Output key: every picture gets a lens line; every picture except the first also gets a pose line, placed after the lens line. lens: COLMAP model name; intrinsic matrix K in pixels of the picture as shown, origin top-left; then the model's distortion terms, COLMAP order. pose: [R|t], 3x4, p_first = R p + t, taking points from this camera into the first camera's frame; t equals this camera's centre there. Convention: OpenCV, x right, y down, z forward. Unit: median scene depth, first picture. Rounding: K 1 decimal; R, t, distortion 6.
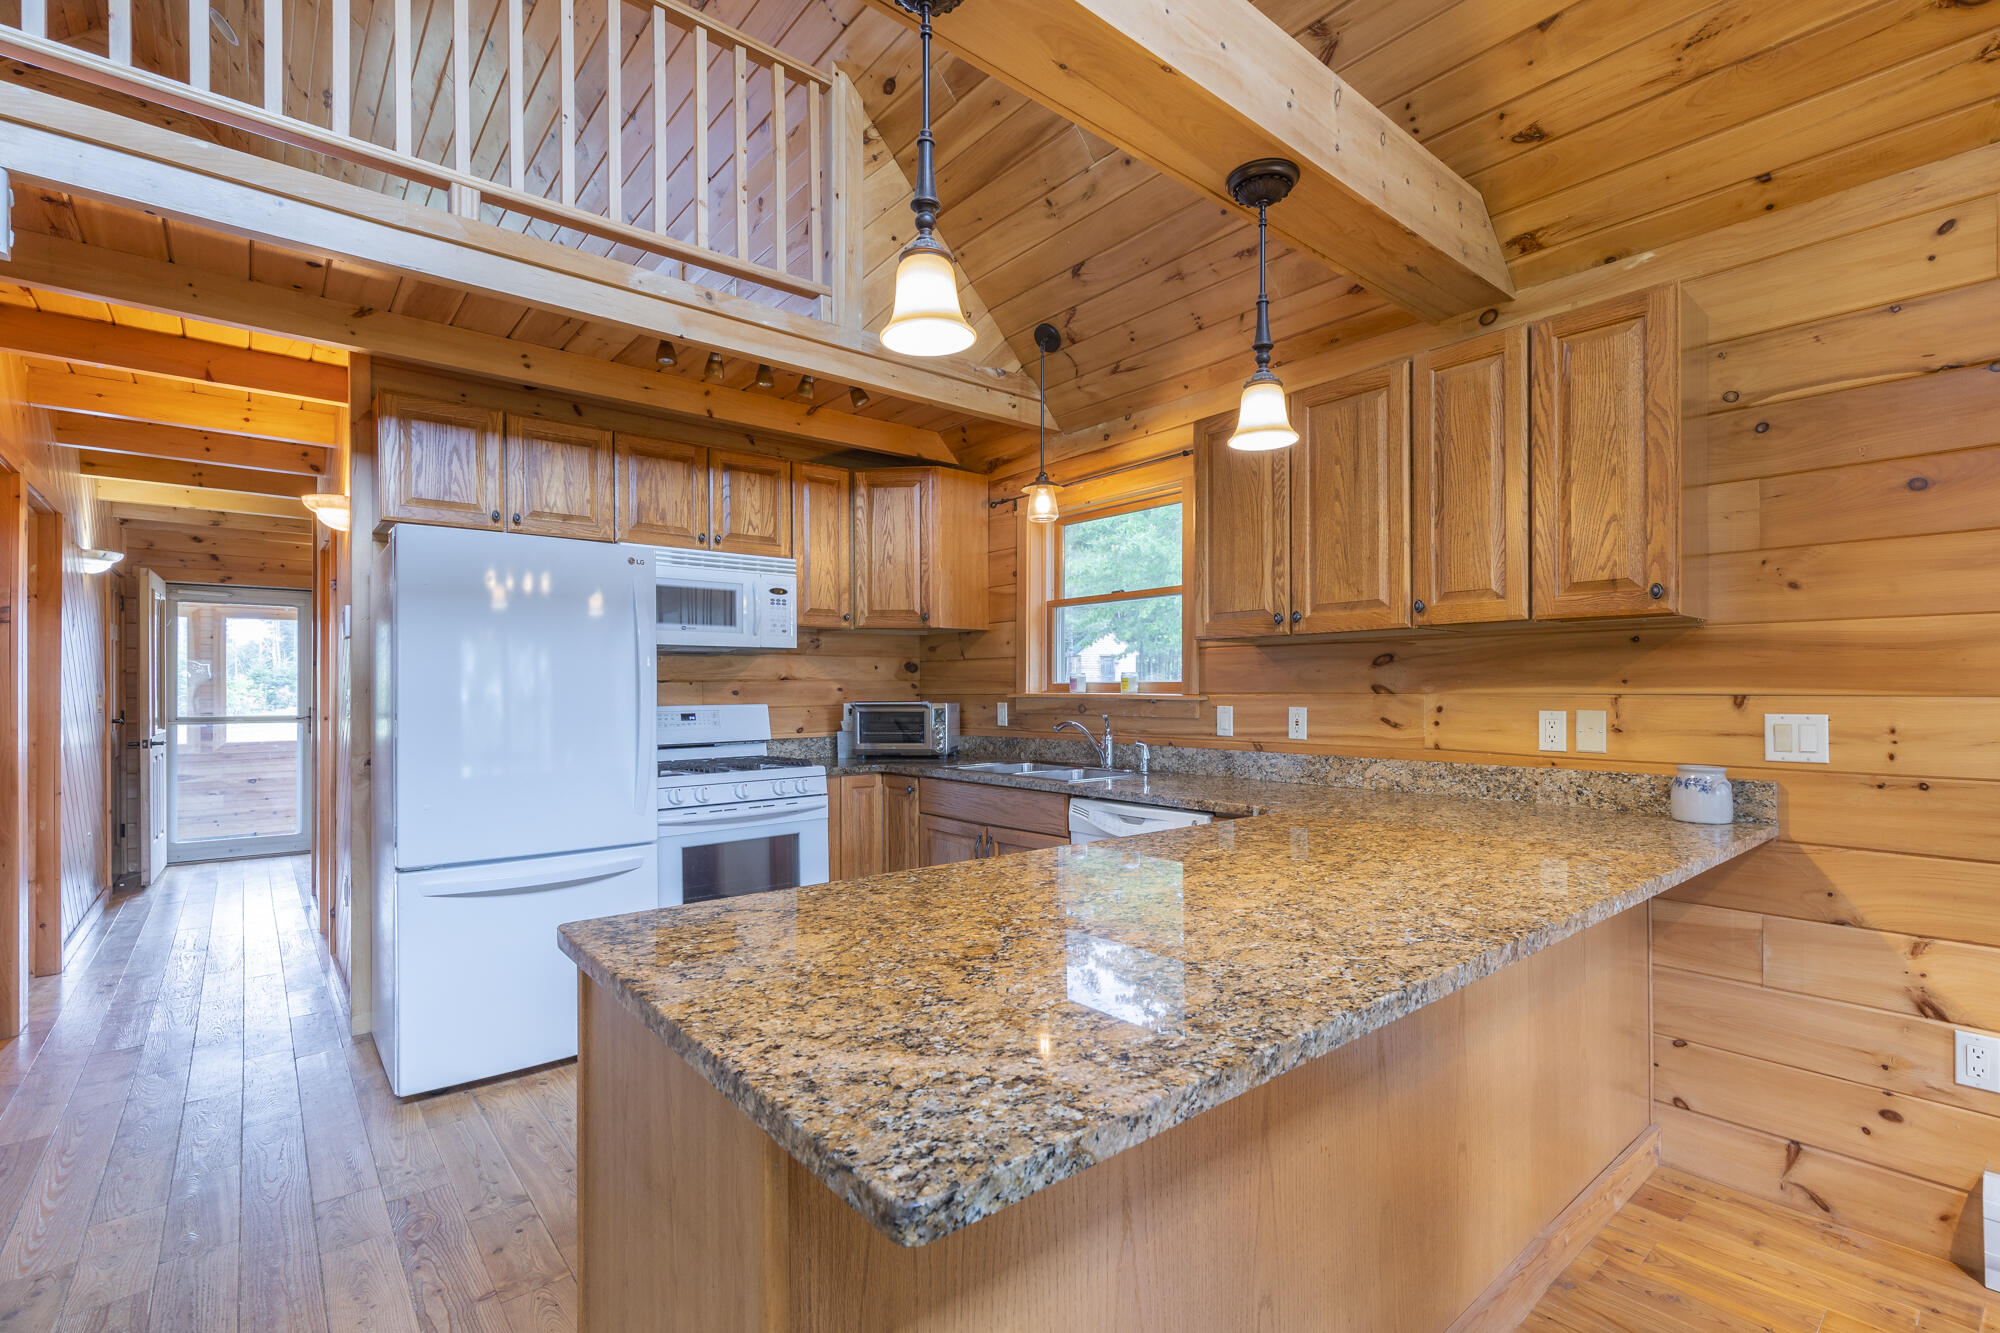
lens RADIAL K [[904.7, 0, 1015.5], [0, 904.7, 682.2], [0, 0, 1]] dist [0.010019, -0.000316]
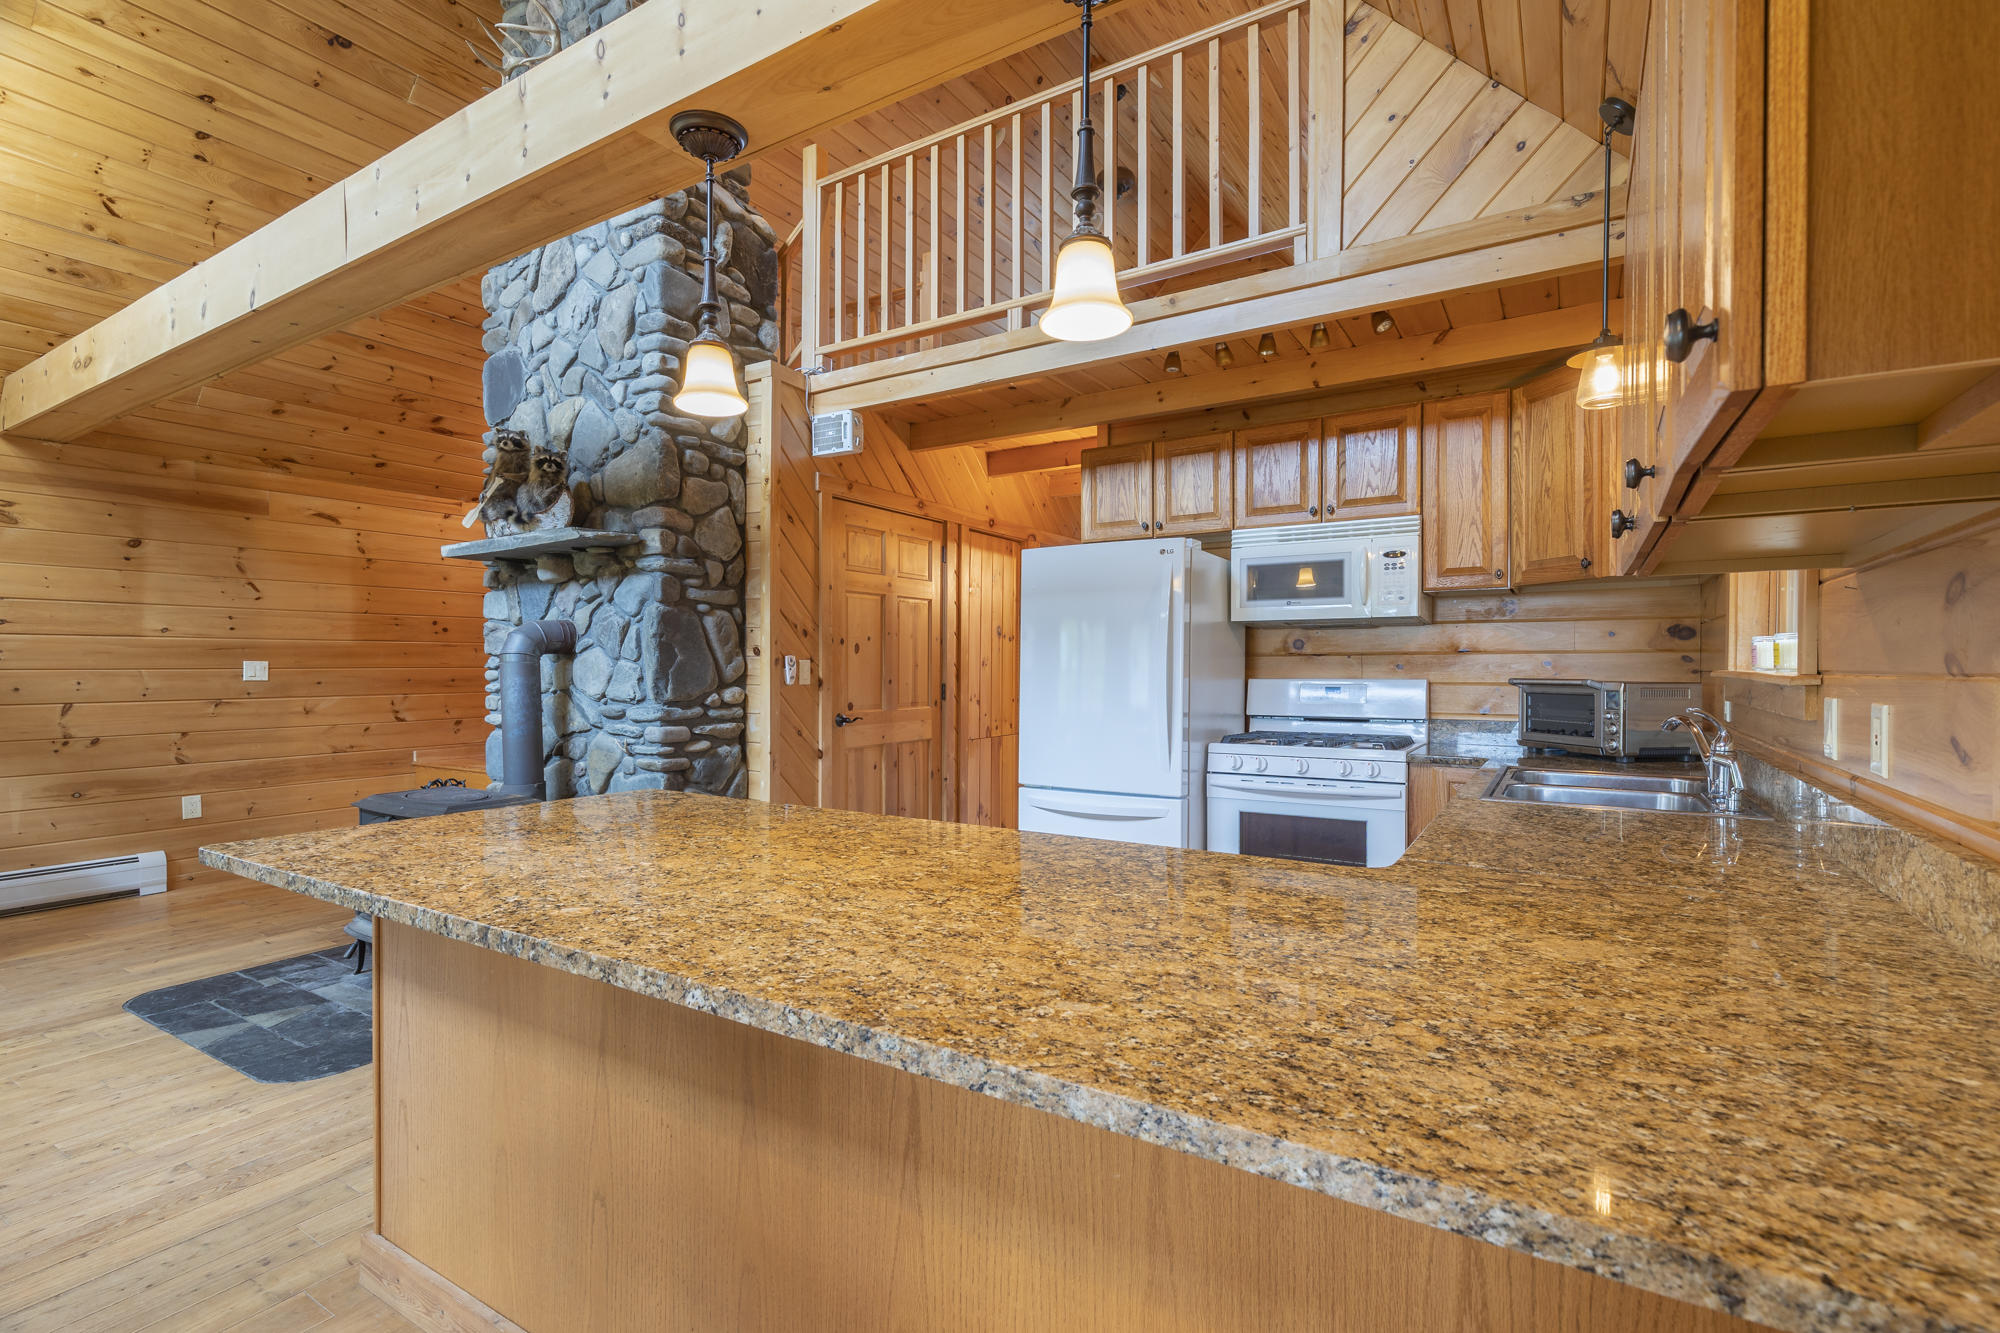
lens RADIAL K [[904.7, 0, 1020.3], [0, 904.7, 671.2], [0, 0, 1]] dist [0.010019, -0.000316]
pose [[0.307939, 0.011208, -0.951340, 0.549815], [0.005819, 0.999890, 0.013664, 0.001841], [0.951388, -0.009744, 0.307840, 0.415814]]
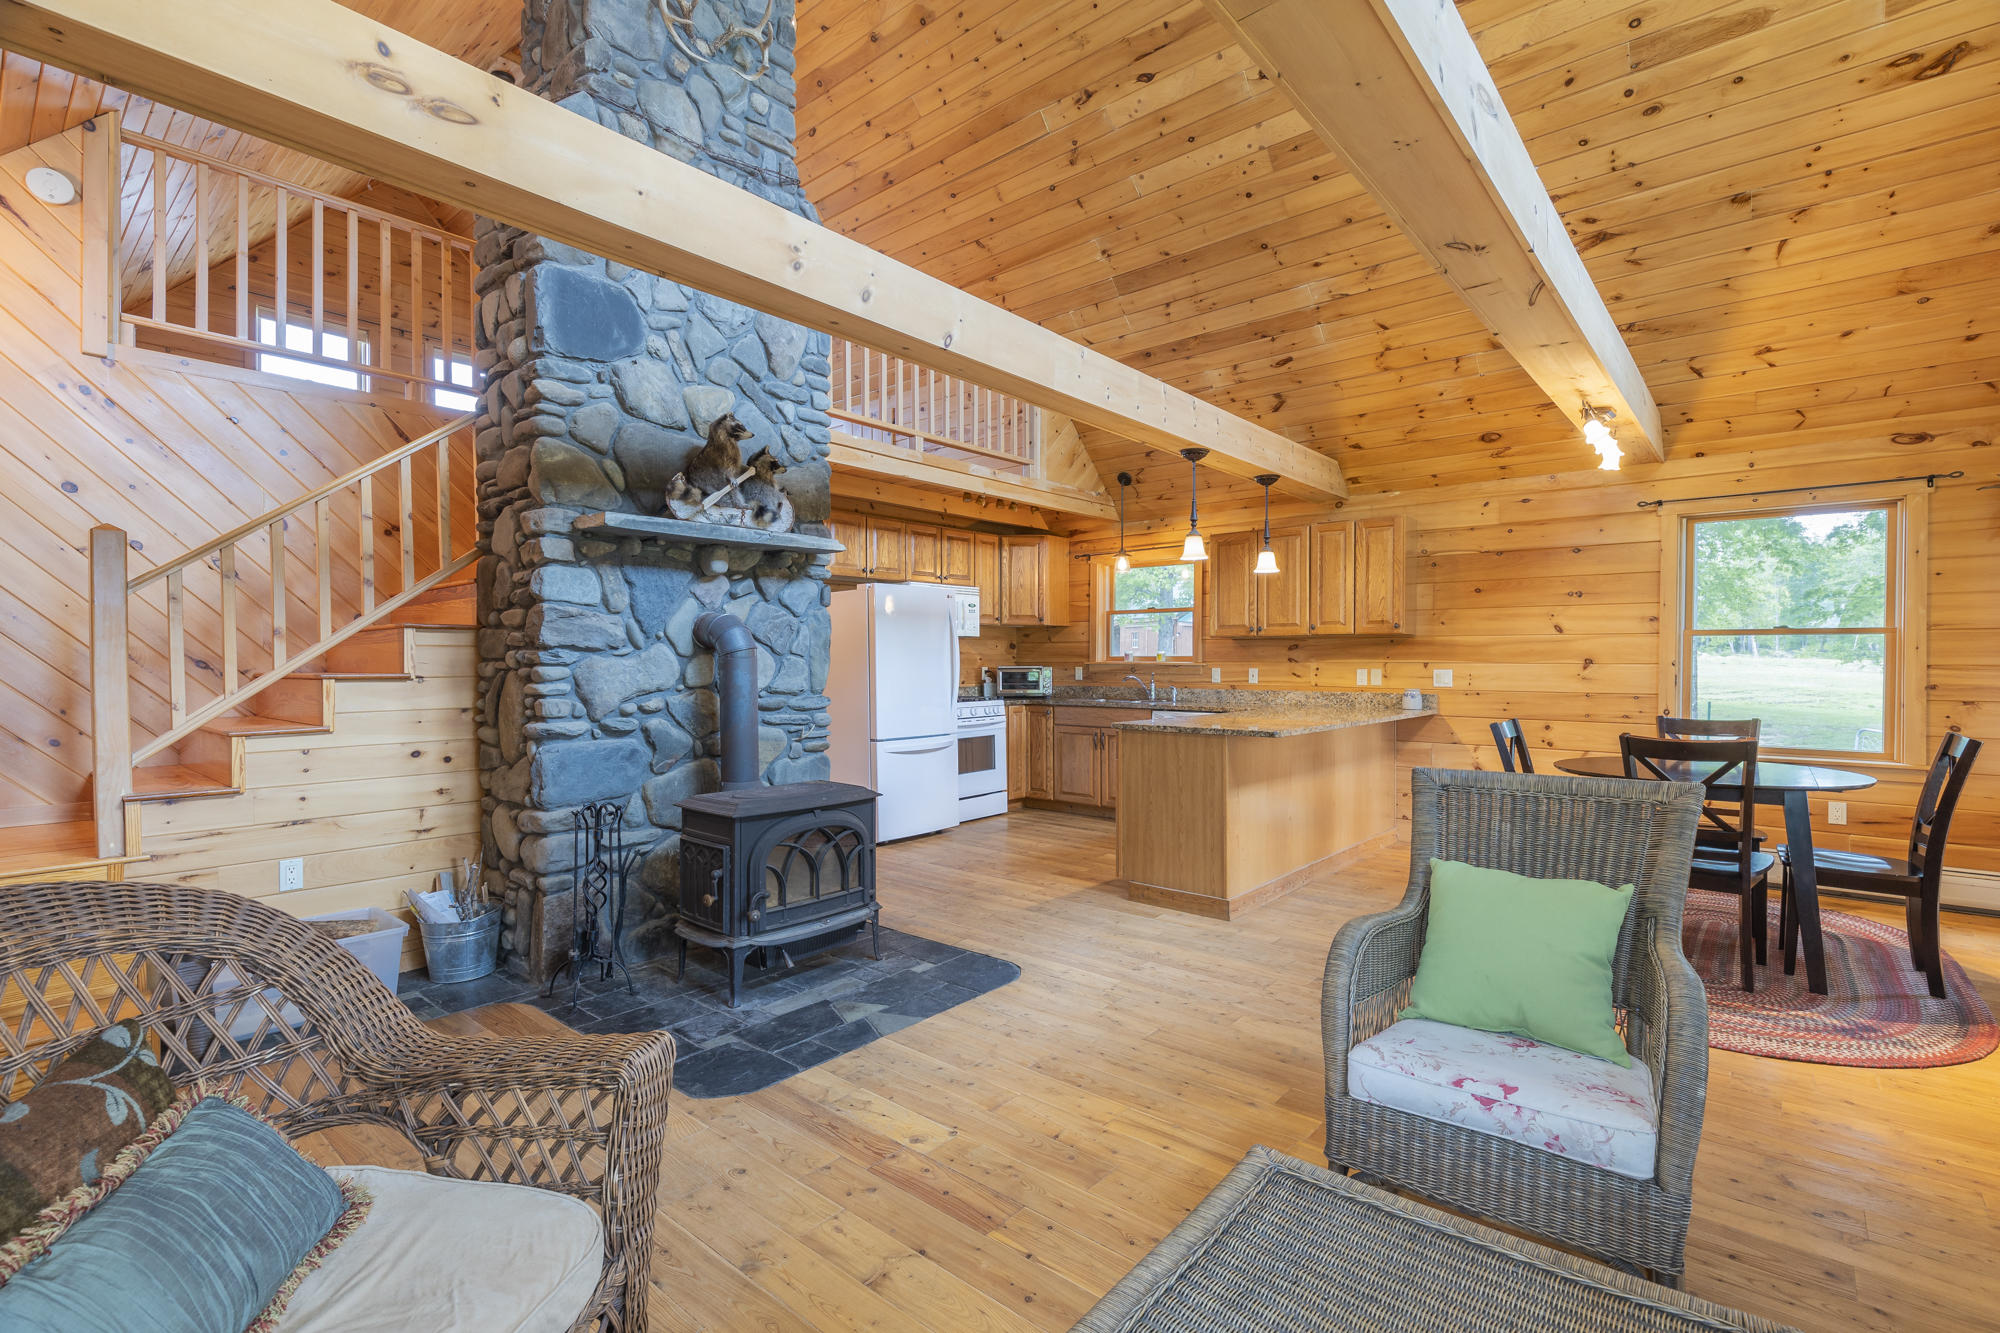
lens RADIAL K [[904.7, 0, 1005.3], [0, 904.7, 666.0], [0, 0, 1]] dist [0.010019, -0.000316]
pose [[0.988355, 0.003966, 0.152112, -0.537444], [-0.006113, 0.999888, 0.013649, -0.003628], [-0.152041, -0.014420, 0.988269, -0.932547]]
